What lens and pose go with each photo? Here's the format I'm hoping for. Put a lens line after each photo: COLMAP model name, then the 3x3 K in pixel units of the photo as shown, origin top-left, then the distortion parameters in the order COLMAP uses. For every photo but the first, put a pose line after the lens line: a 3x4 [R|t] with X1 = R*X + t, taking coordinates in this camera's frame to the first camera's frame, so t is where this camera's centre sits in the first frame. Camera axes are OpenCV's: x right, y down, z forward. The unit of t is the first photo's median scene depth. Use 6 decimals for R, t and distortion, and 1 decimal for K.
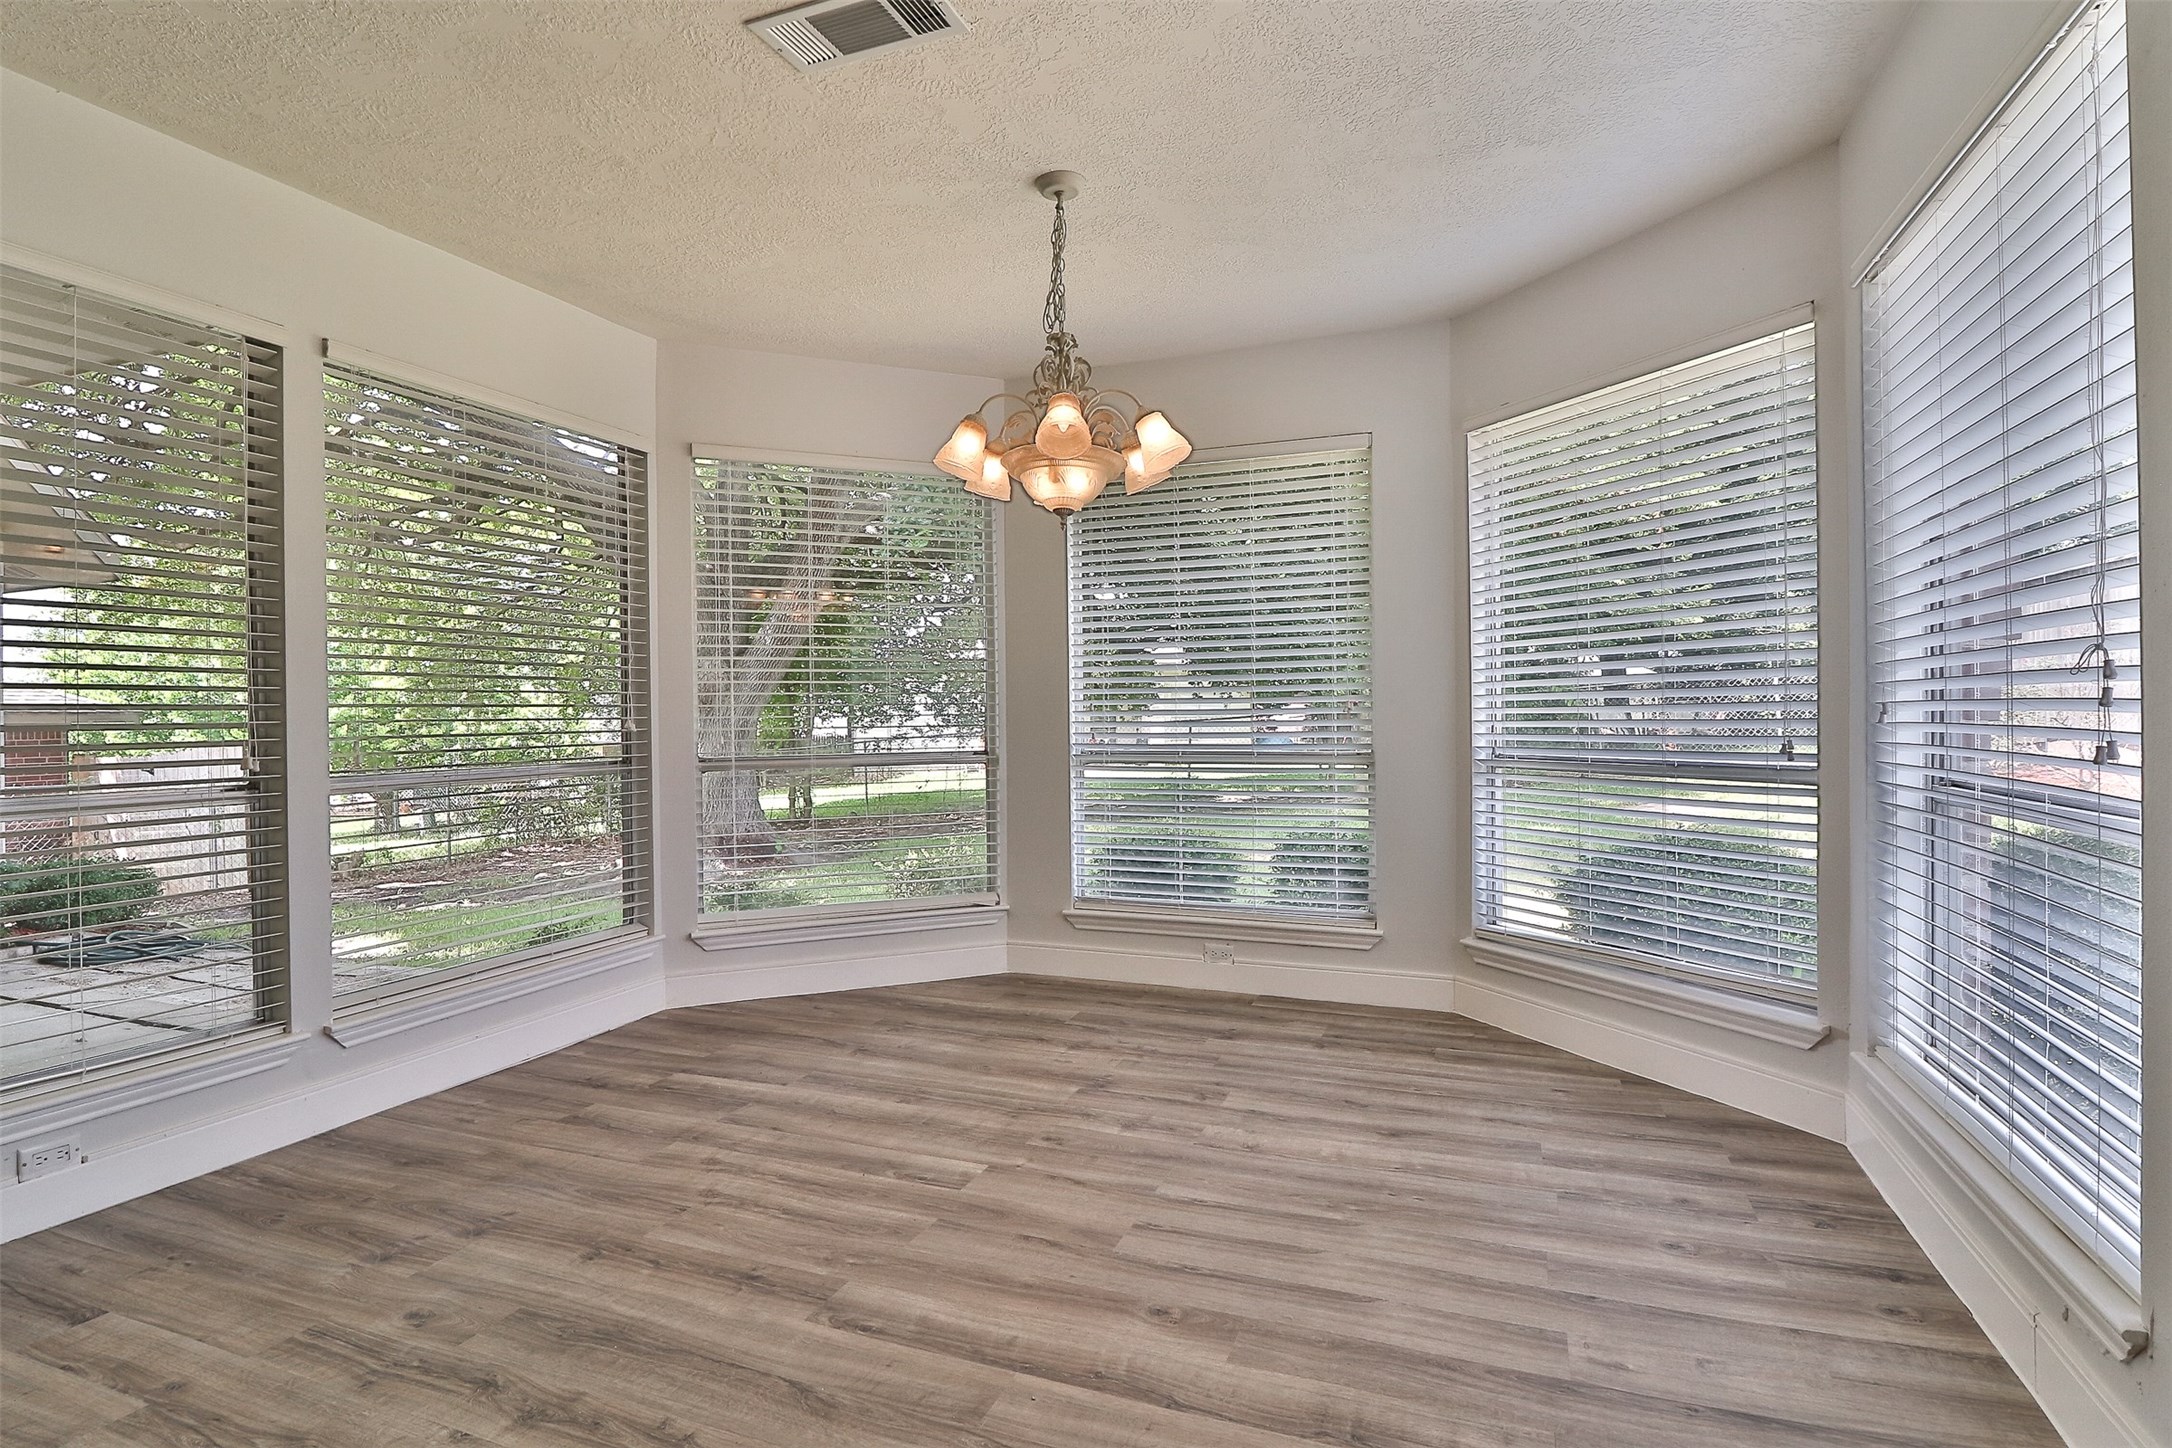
lens RADIAL K [[1099.7, 0, 1067.6], [0, 1099.7, 712.3], [0, 0, 1]] dist [-0.004585, -0.002291]
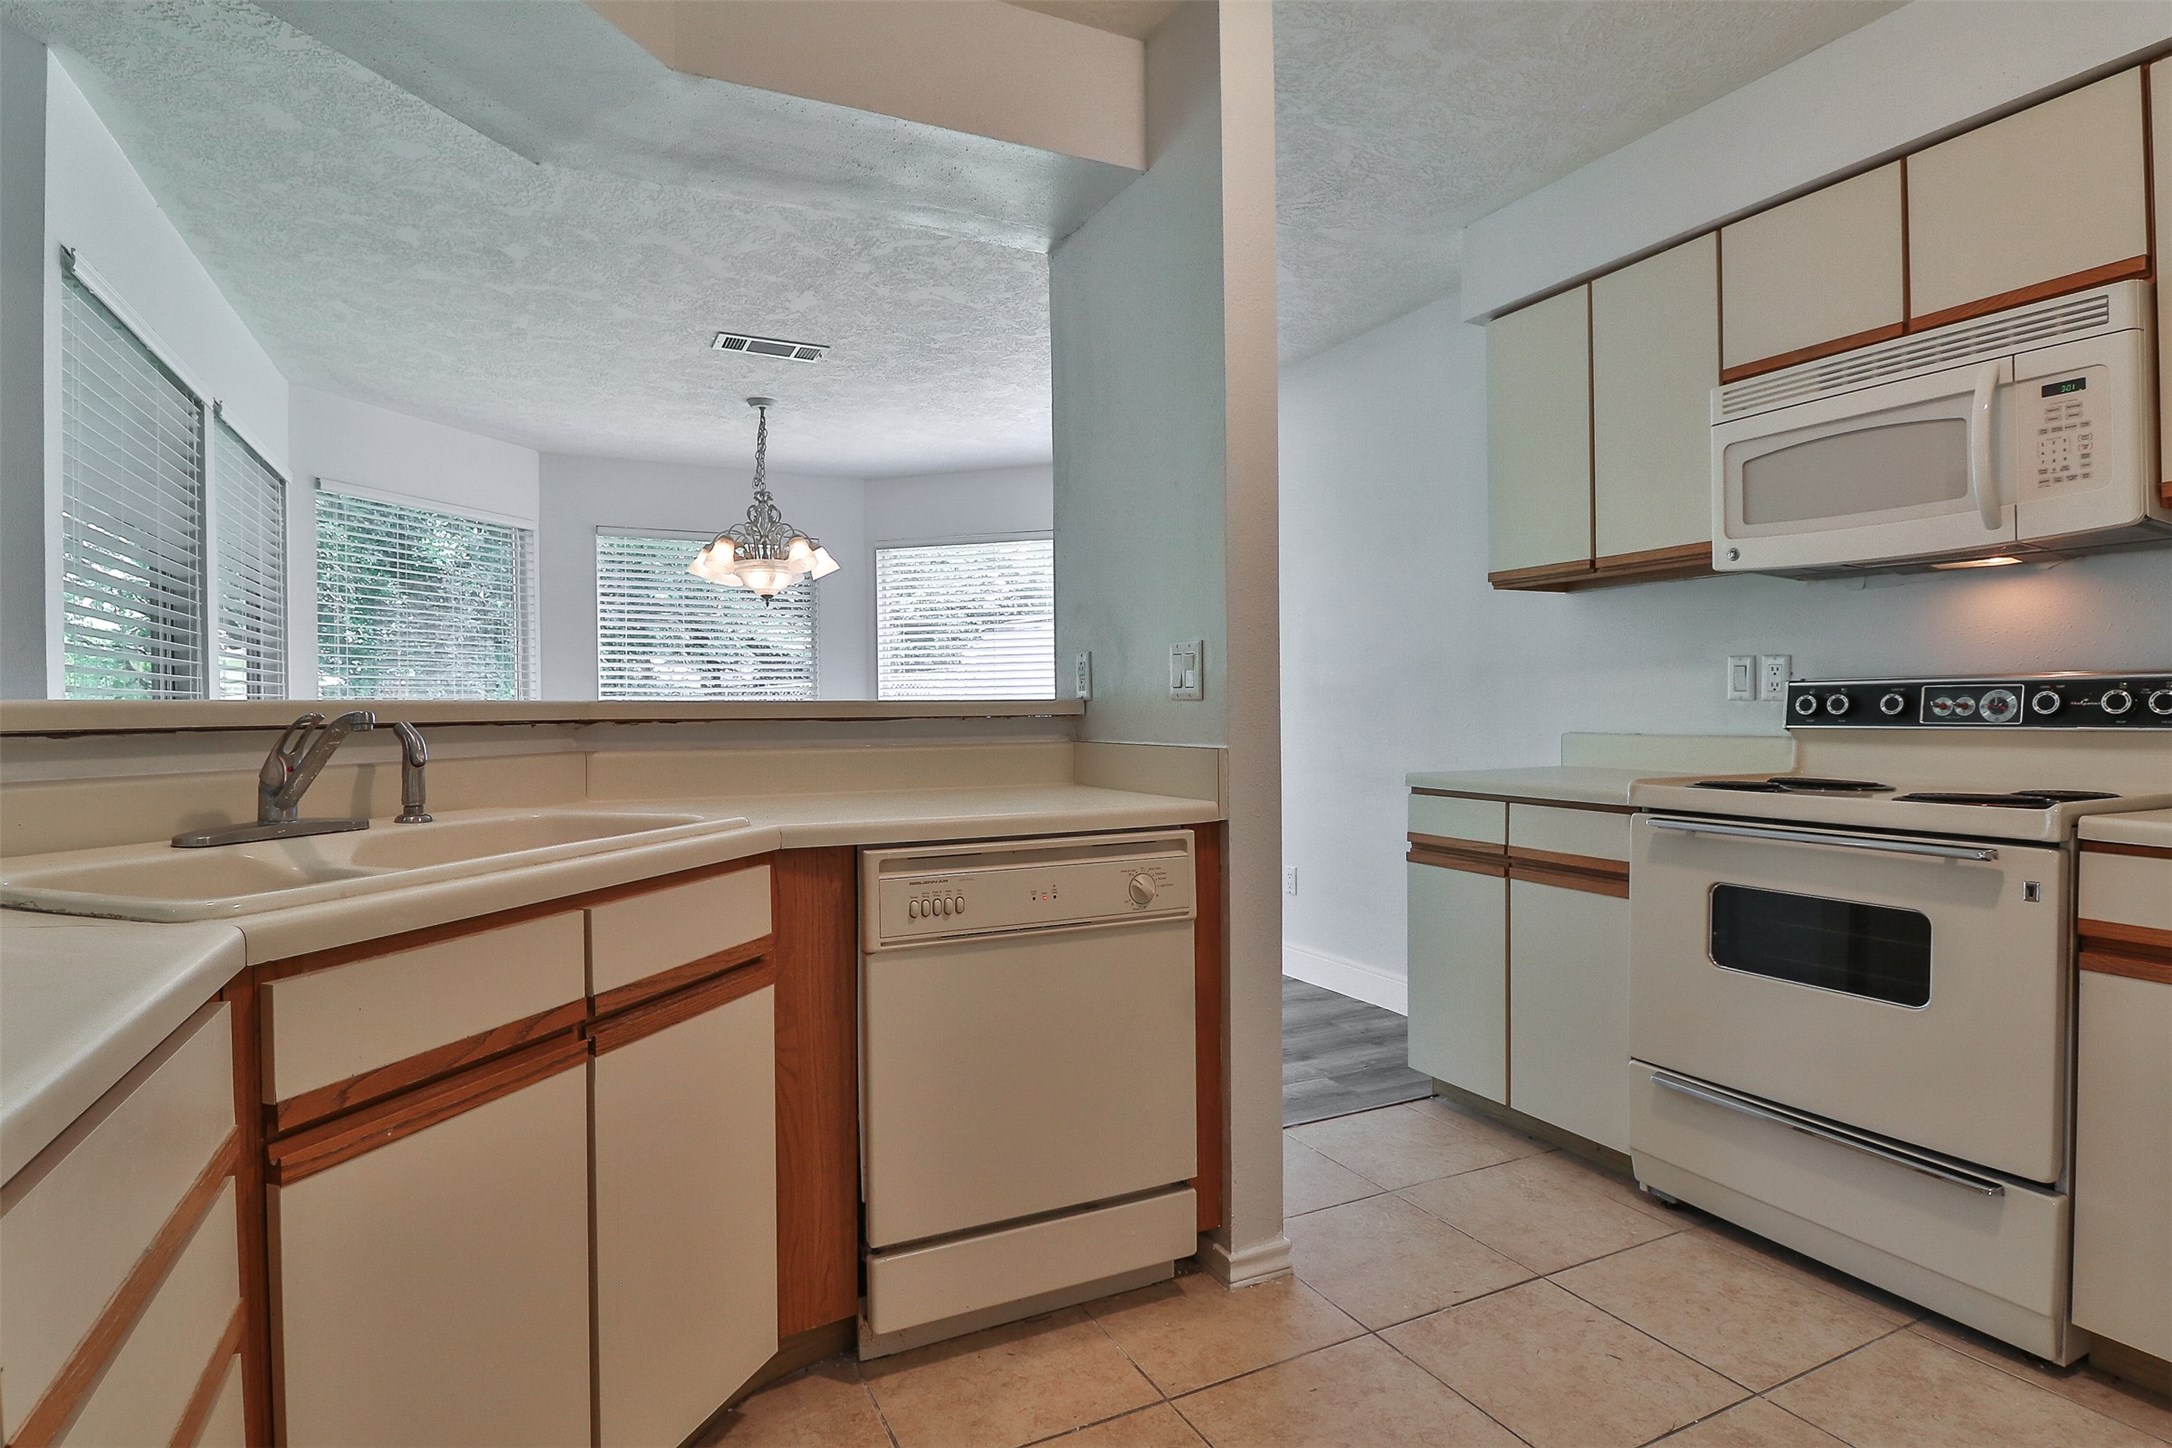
lens RADIAL K [[1130.3, 0, 1092.5], [0, 1130.3, 716.0], [0, 0, 1]] dist [-0.013192, -0.011953]
pose [[0.634608, -0.002035, 0.772832, -0.834121], [-0.003070, 0.999982, 0.005155, -0.004795], [-0.772828, -0.005644, 0.634590, -0.400673]]
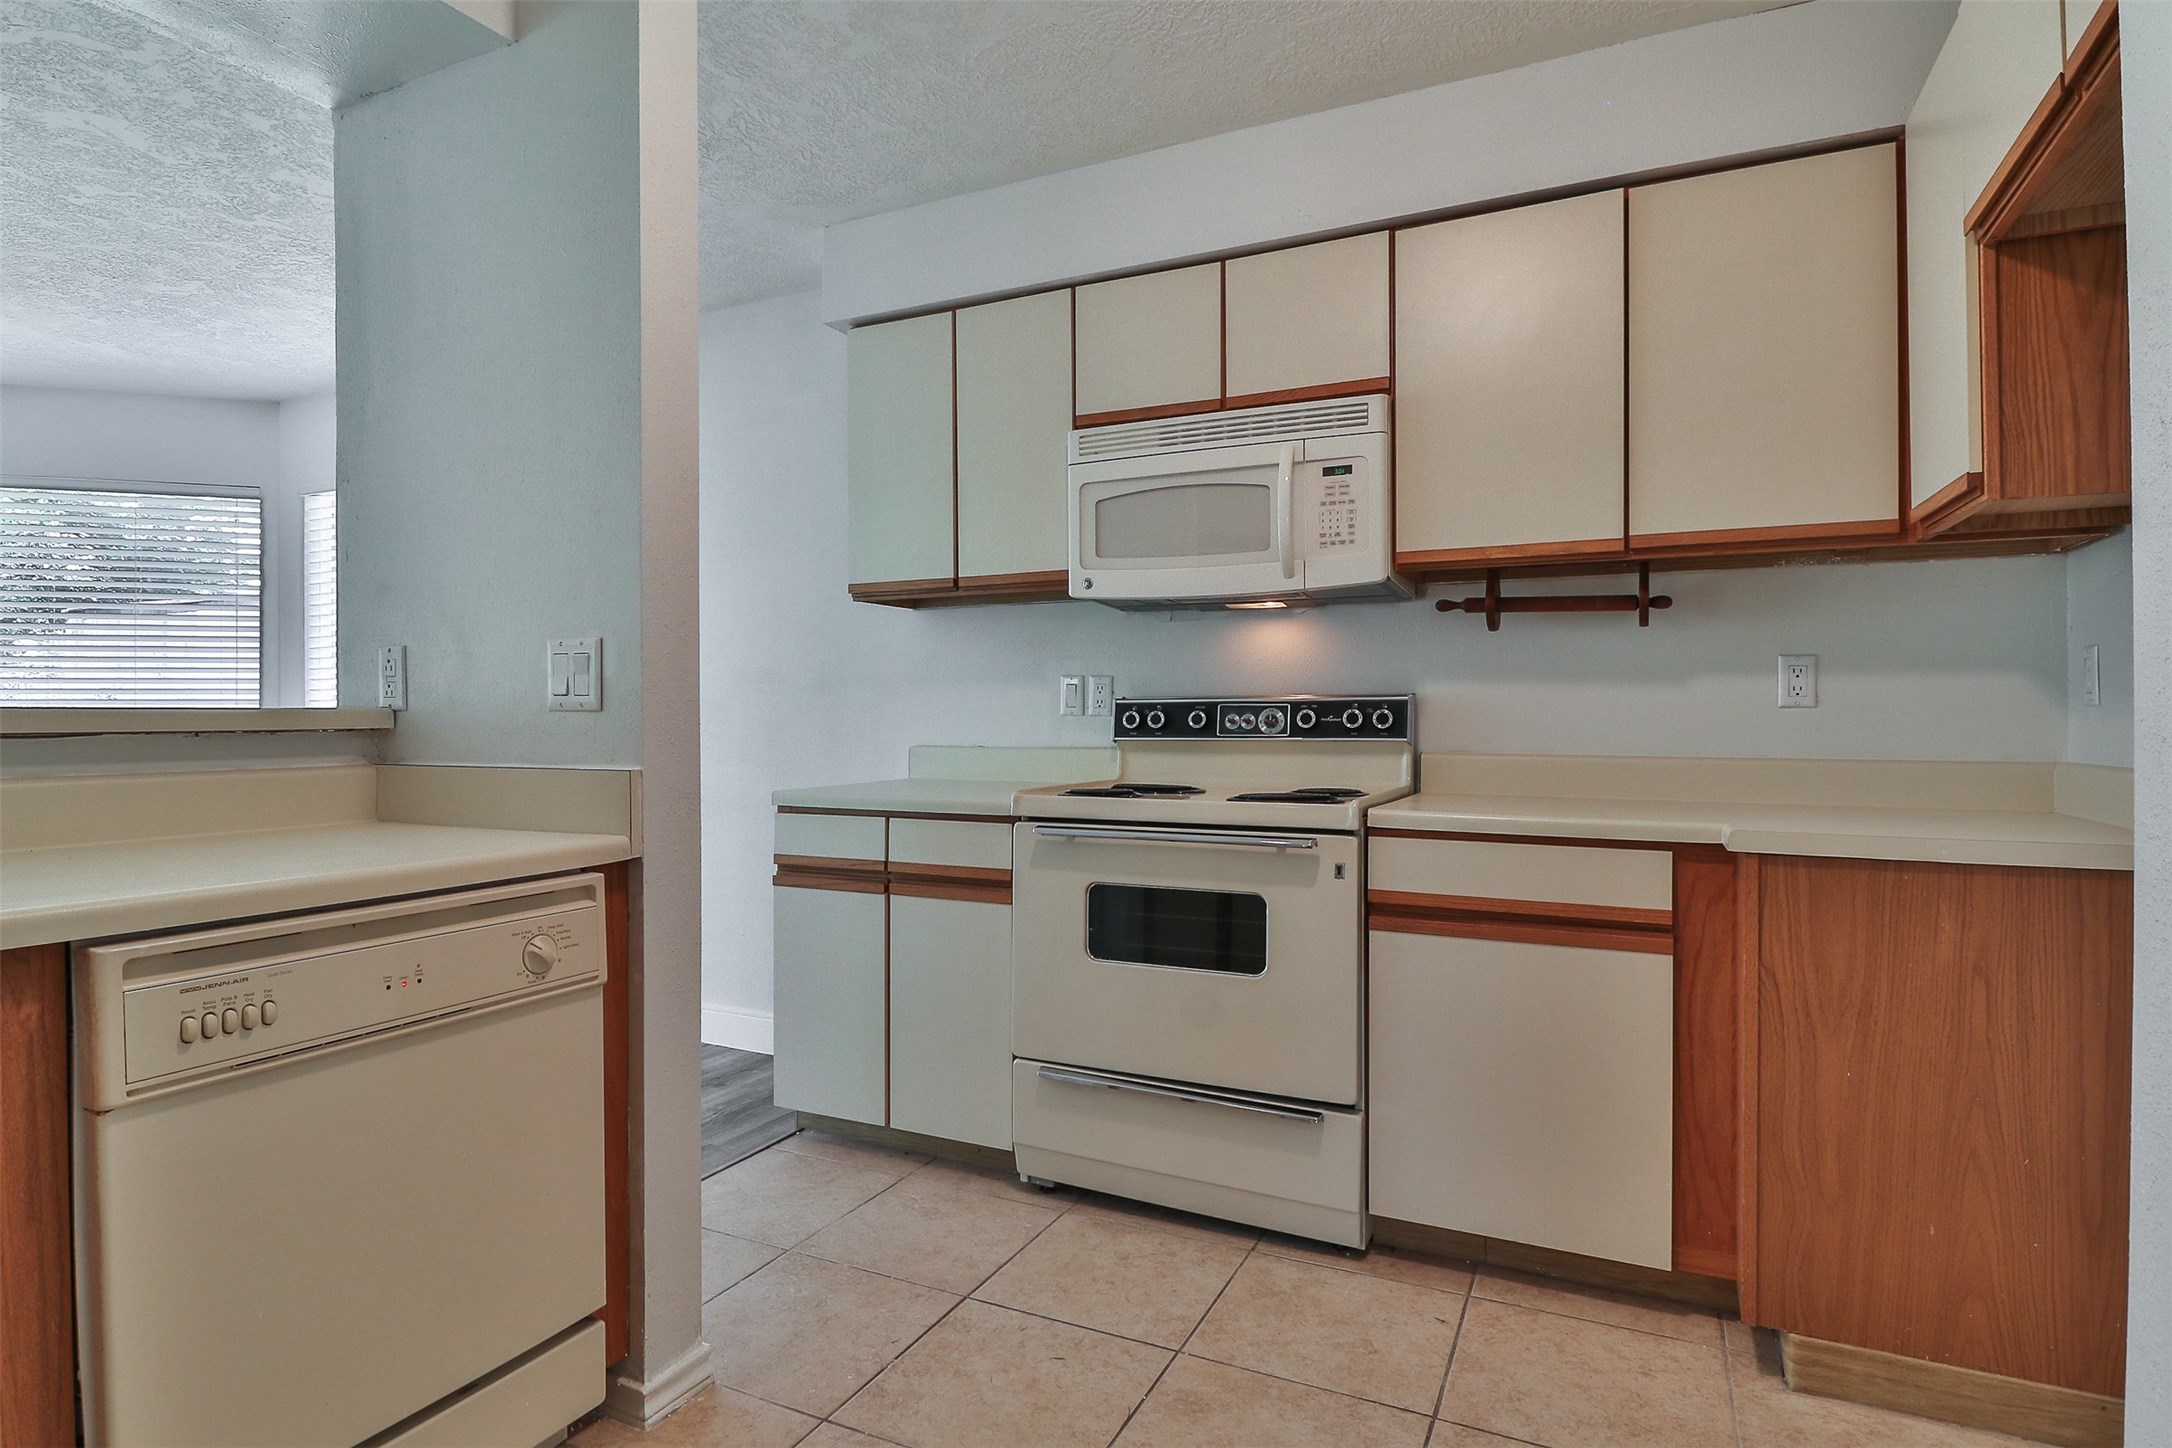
lens RADIAL K [[1120.2, 0, 1086.3], [0, 1120.2, 717.3], [0, 0, 1]] dist [-0.002558, -0.012274]
pose [[0.024265, 0.007531, 0.999677, -0.808761], [-0.004634, 0.999962, -0.007420, -0.005266], [-0.999695, -0.004452, 0.024299, -0.273786]]
